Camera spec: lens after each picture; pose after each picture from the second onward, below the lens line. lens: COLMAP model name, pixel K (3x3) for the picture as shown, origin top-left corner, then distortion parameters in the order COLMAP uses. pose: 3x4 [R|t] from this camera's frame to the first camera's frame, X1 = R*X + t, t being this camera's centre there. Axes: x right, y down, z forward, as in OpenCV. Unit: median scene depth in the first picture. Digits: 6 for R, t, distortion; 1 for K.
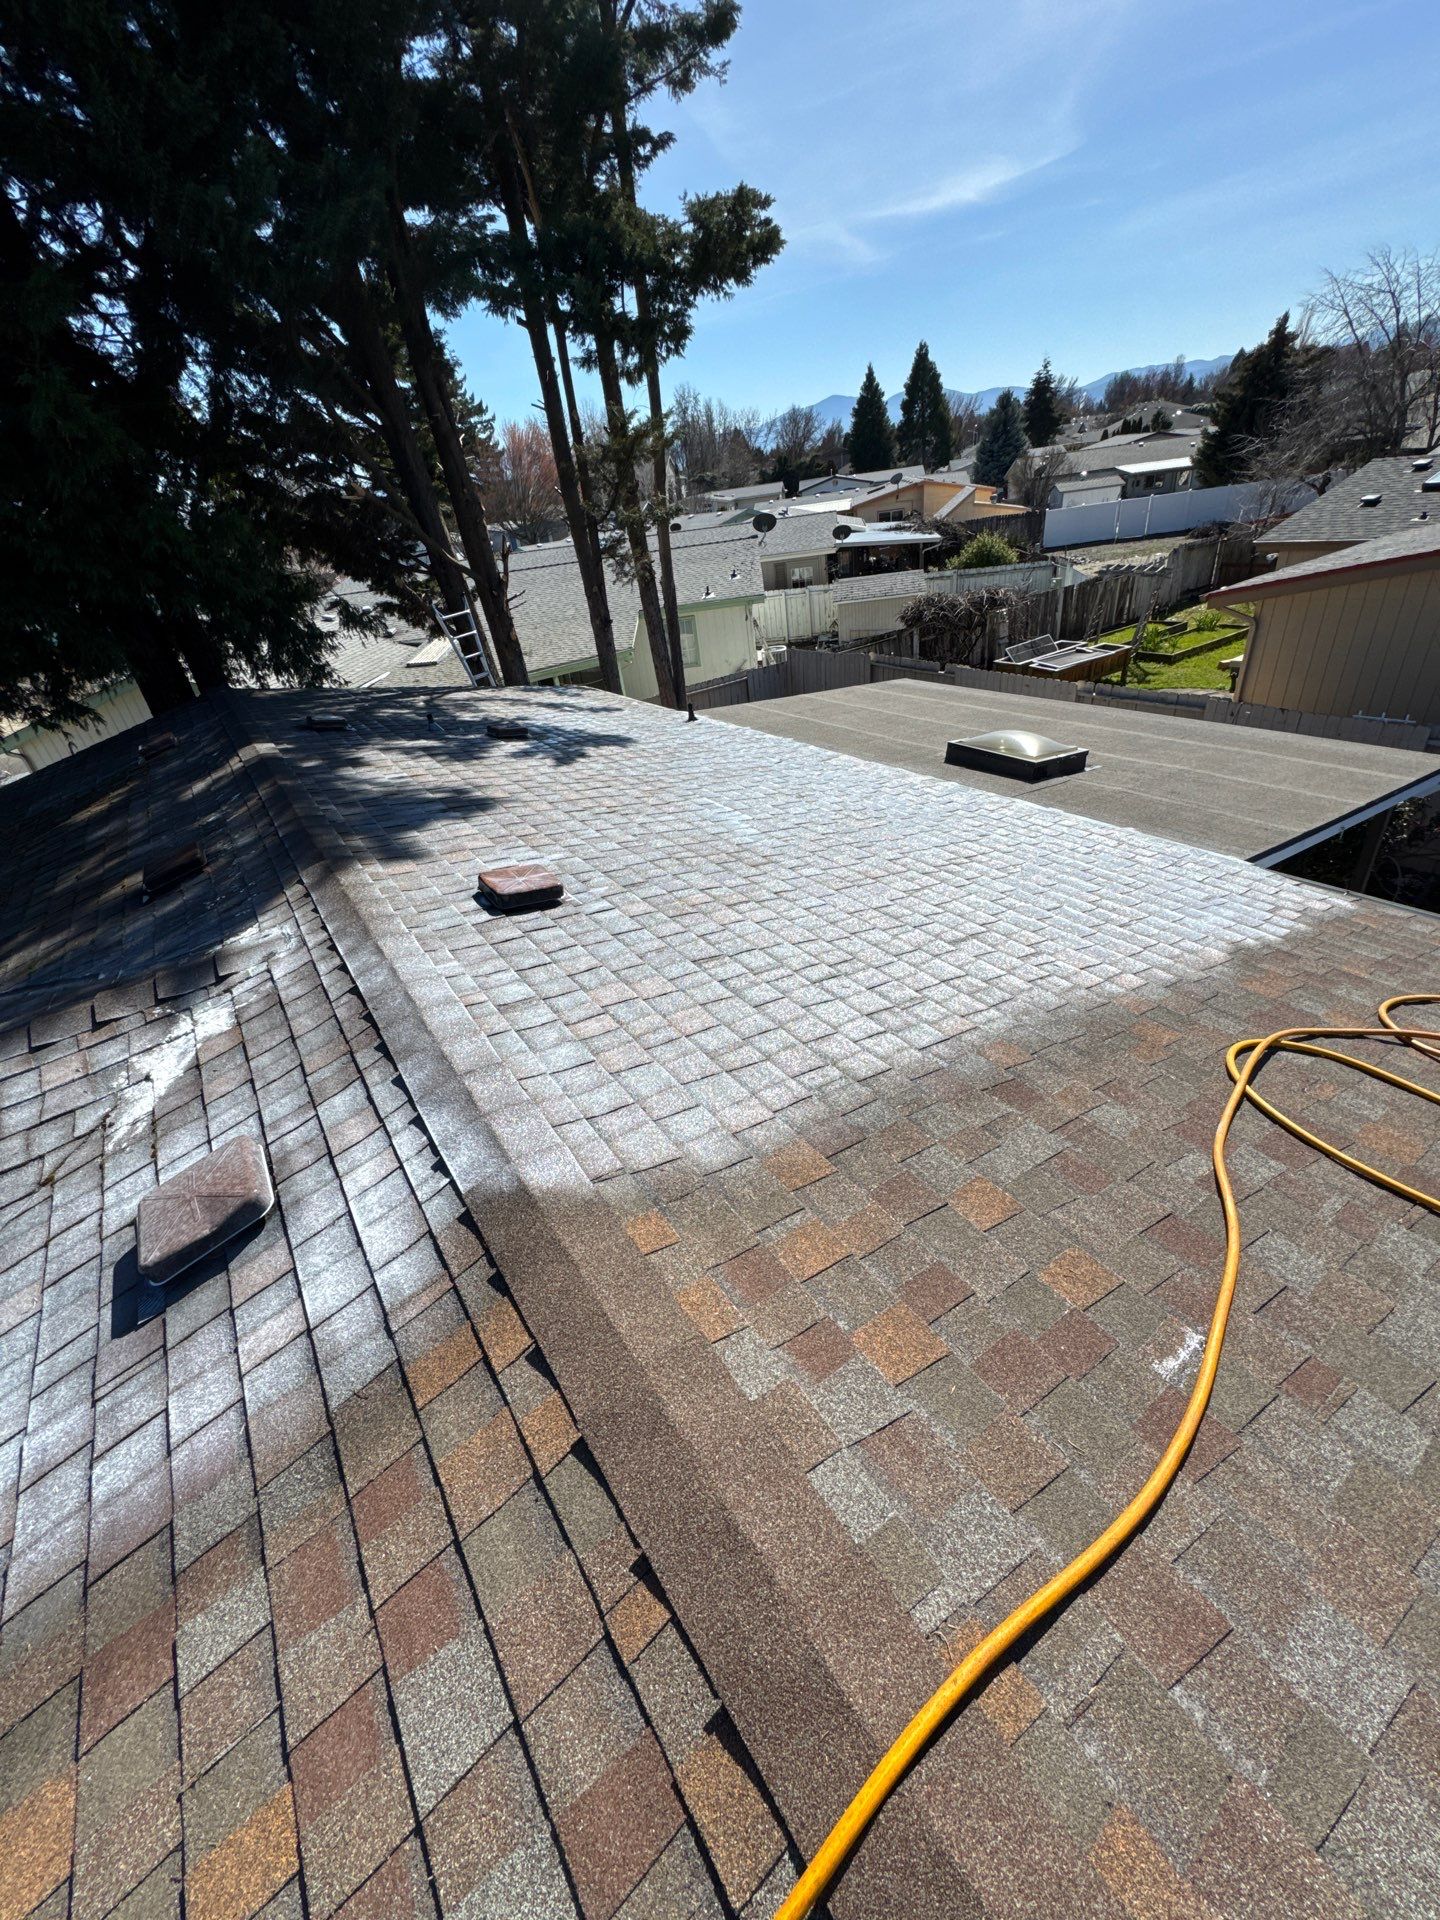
lens RADIAL K [[764.2, 0, 716.4], [0, 764.2, 959.3], [0, 0, 1]] dist [-0.003782, 0.000224]
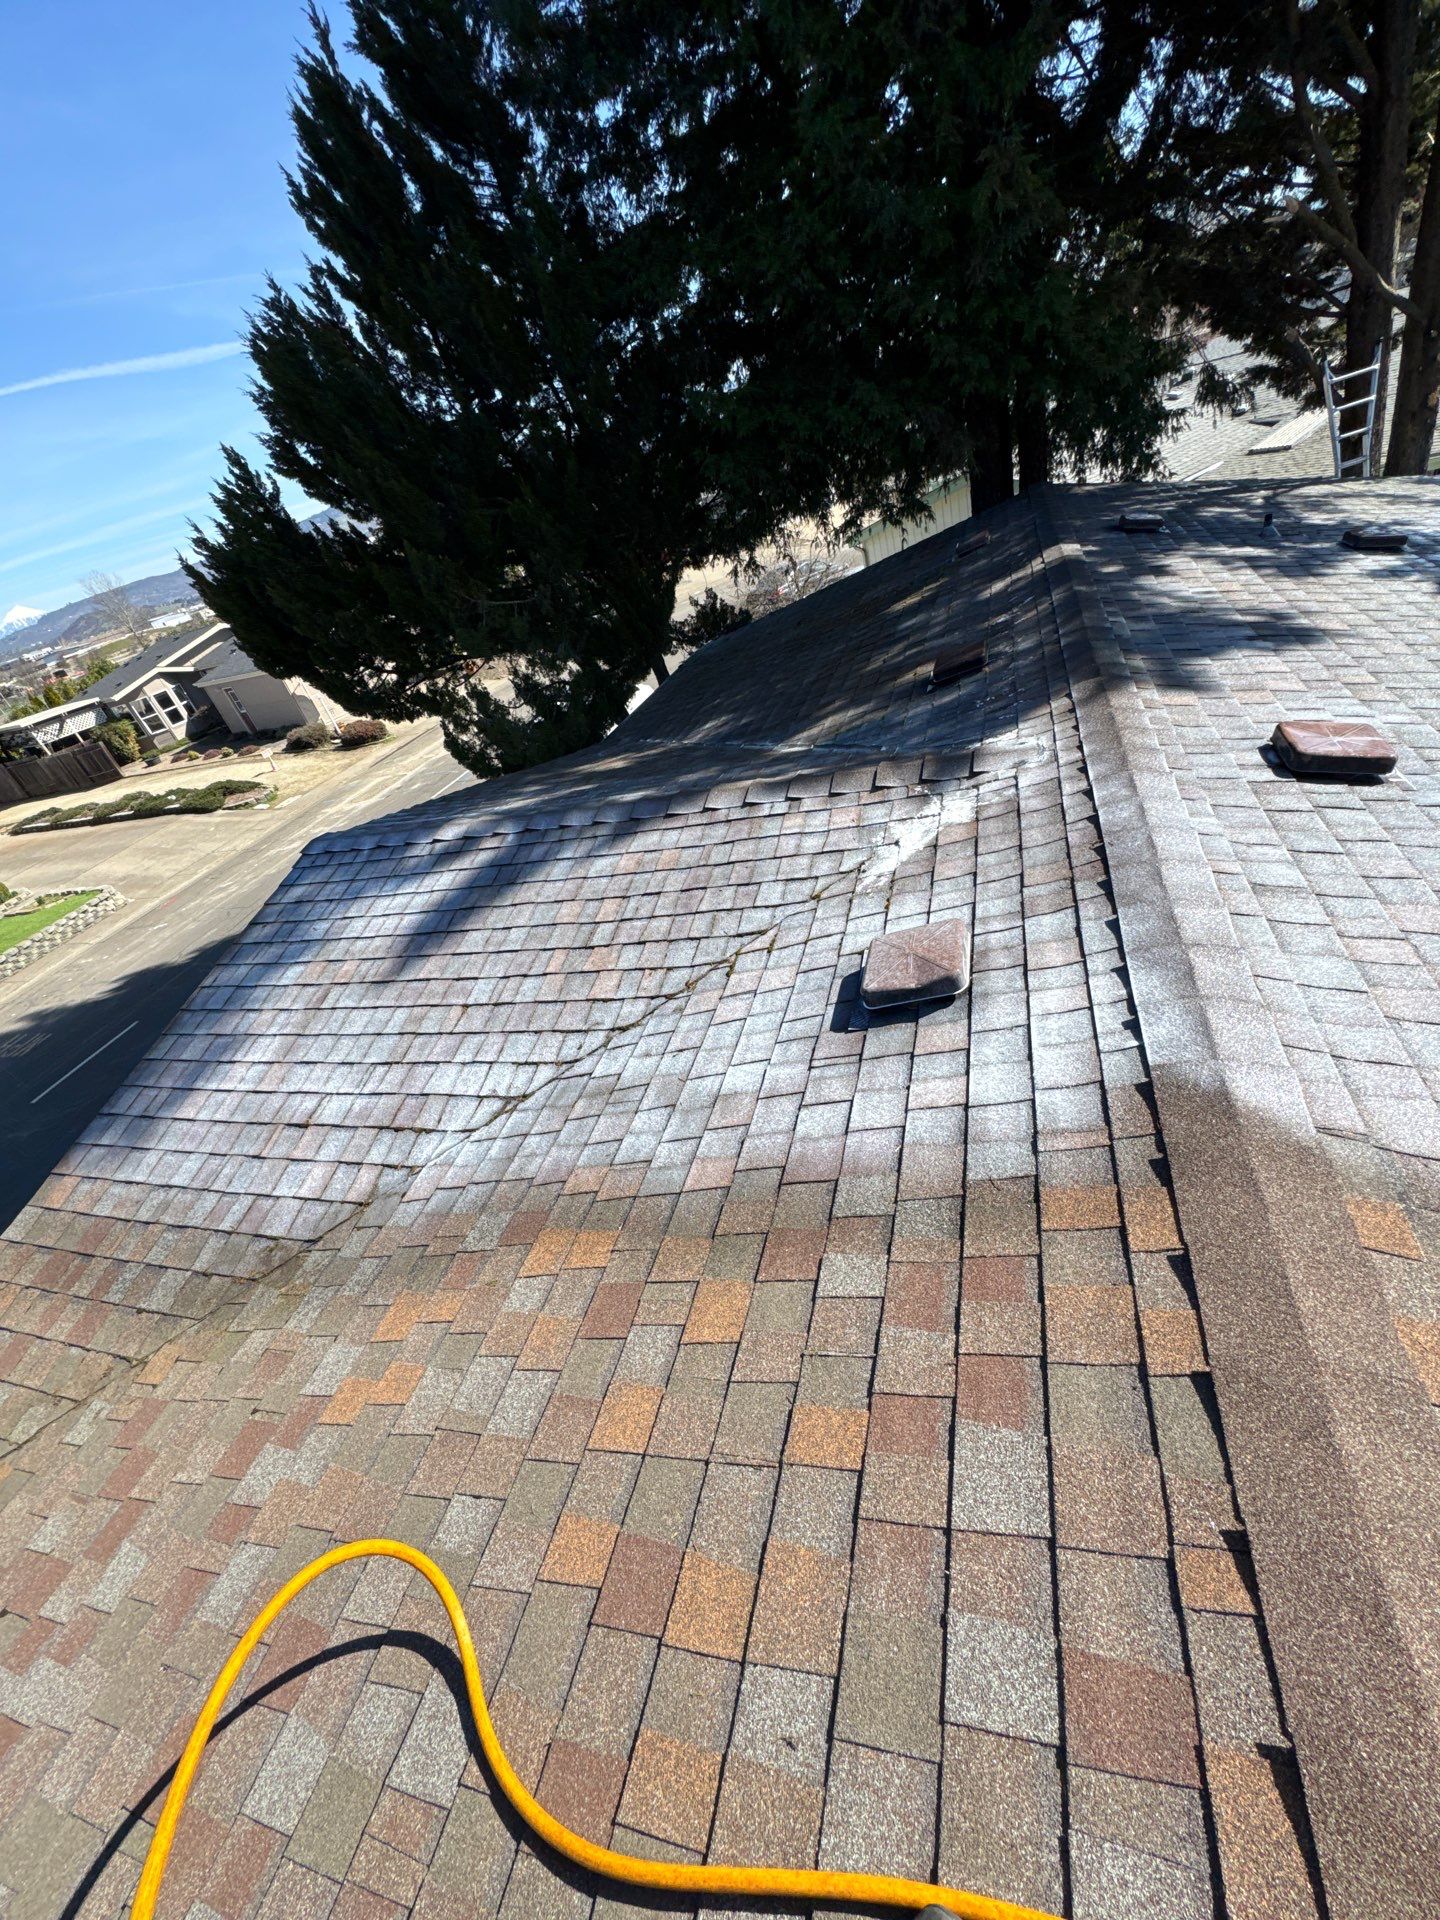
lens RADIAL K [[764.2, 0, 720.1], [0, 764.2, 959.6], [0, 0, 1]] dist [-0.003782, 0.000224]
pose [[0.631744, 0.397490, -0.665508, -0.037259], [-0.245081, 0.916904, 0.314995, 0.009719], [0.735414, -0.035893, 0.676666, -0.005094]]
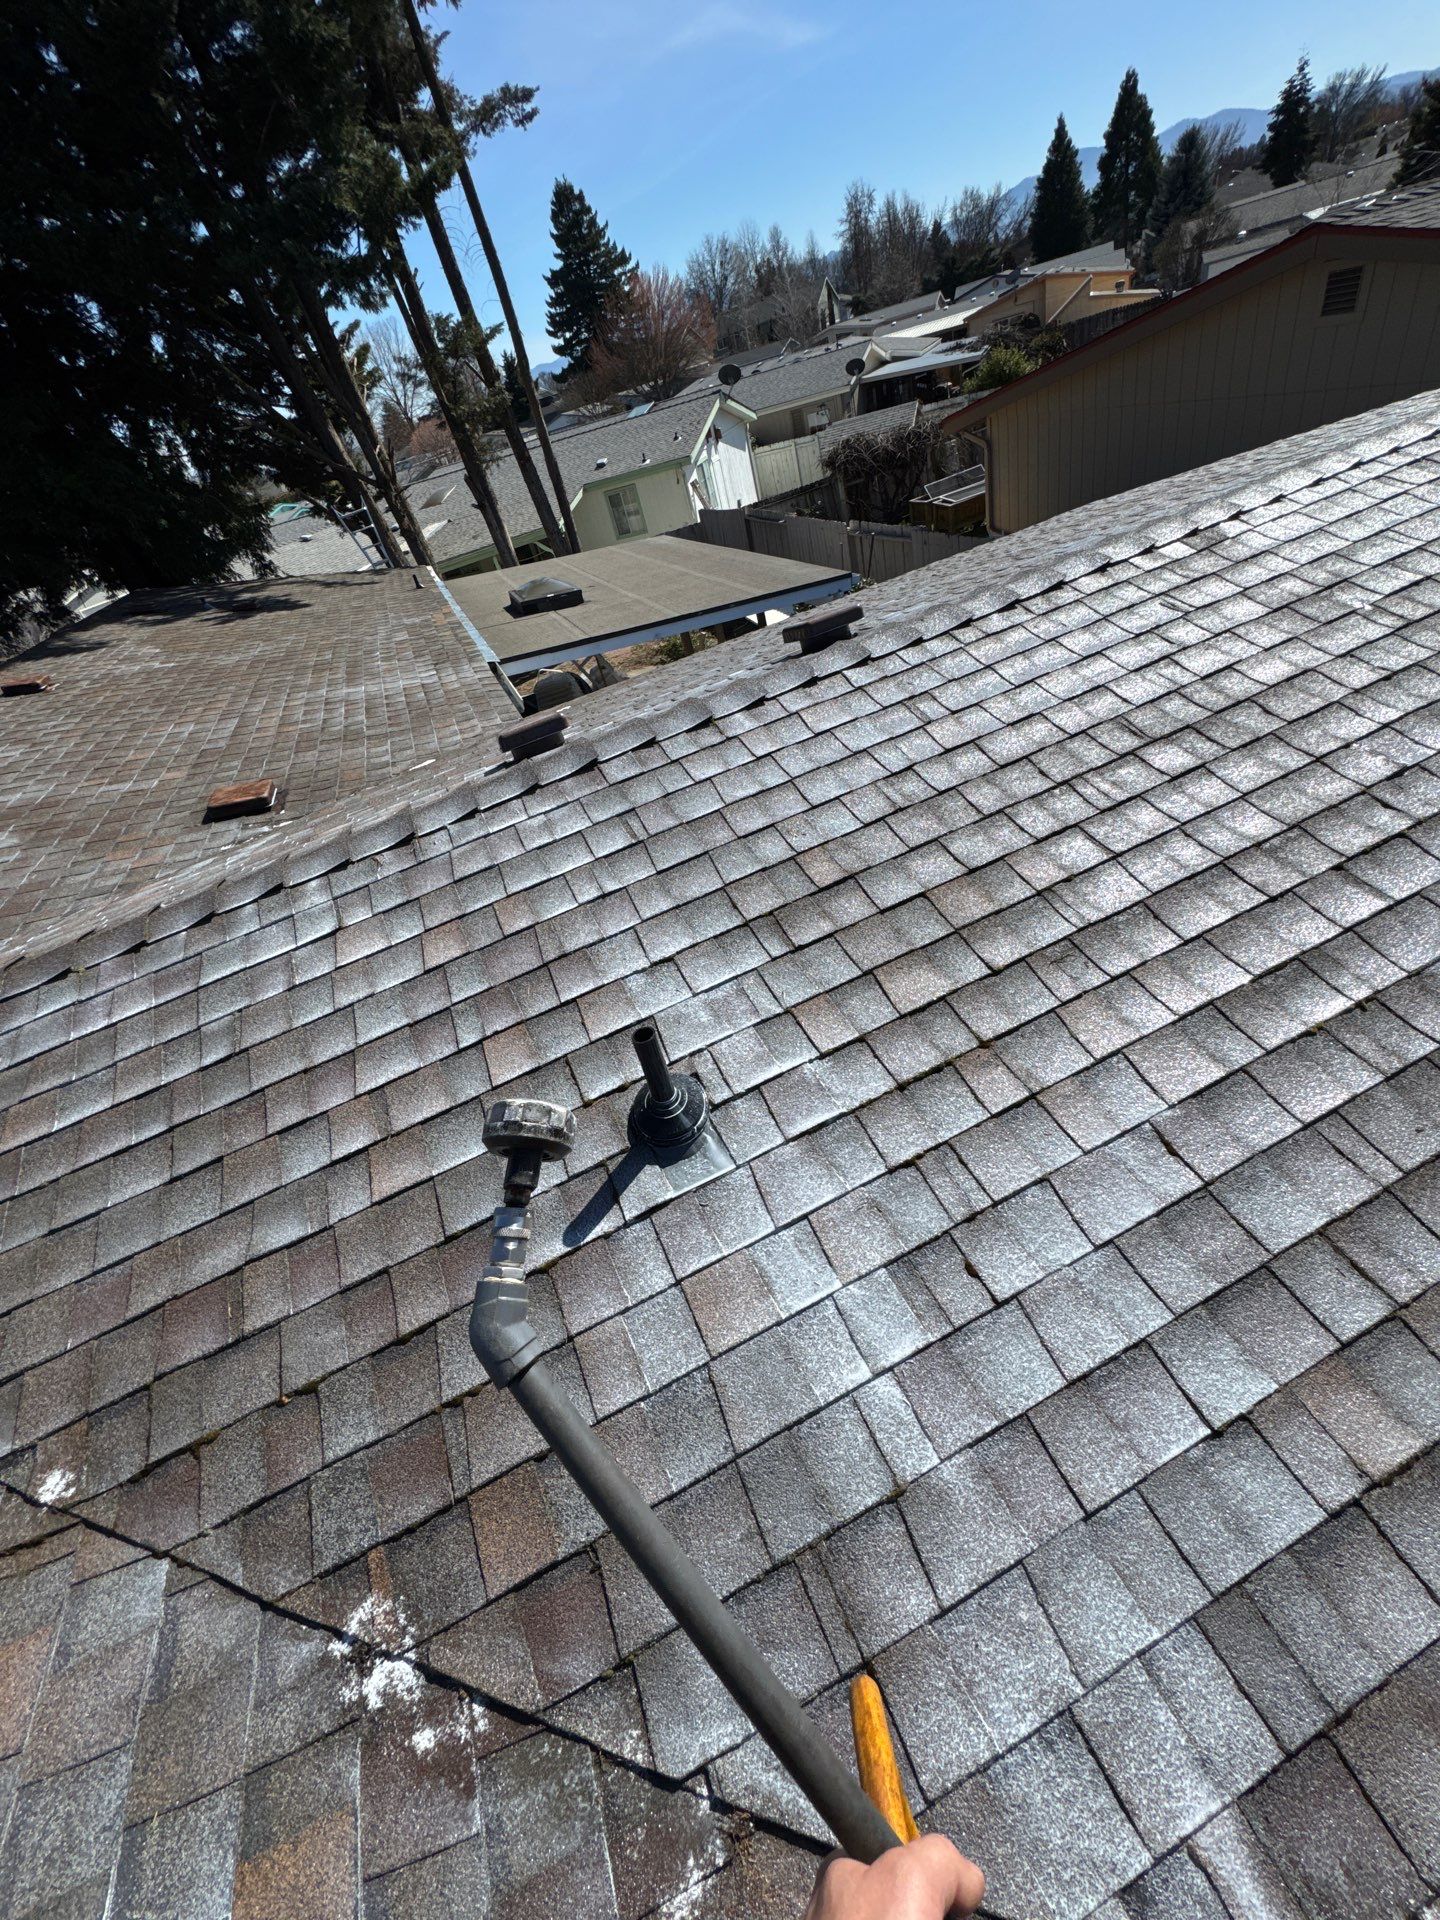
lens RADIAL K [[764.2, 0, 717.1], [0, 764.2, 960.1], [0, 0, 1]] dist [-0.003782, 0.000224]
pose [[0.969902, 0.041475, -0.239939, 4.414288], [-0.005337, 0.988771, 0.149342, 0.673383], [0.243439, -0.143566, 0.959232, -1.295087]]
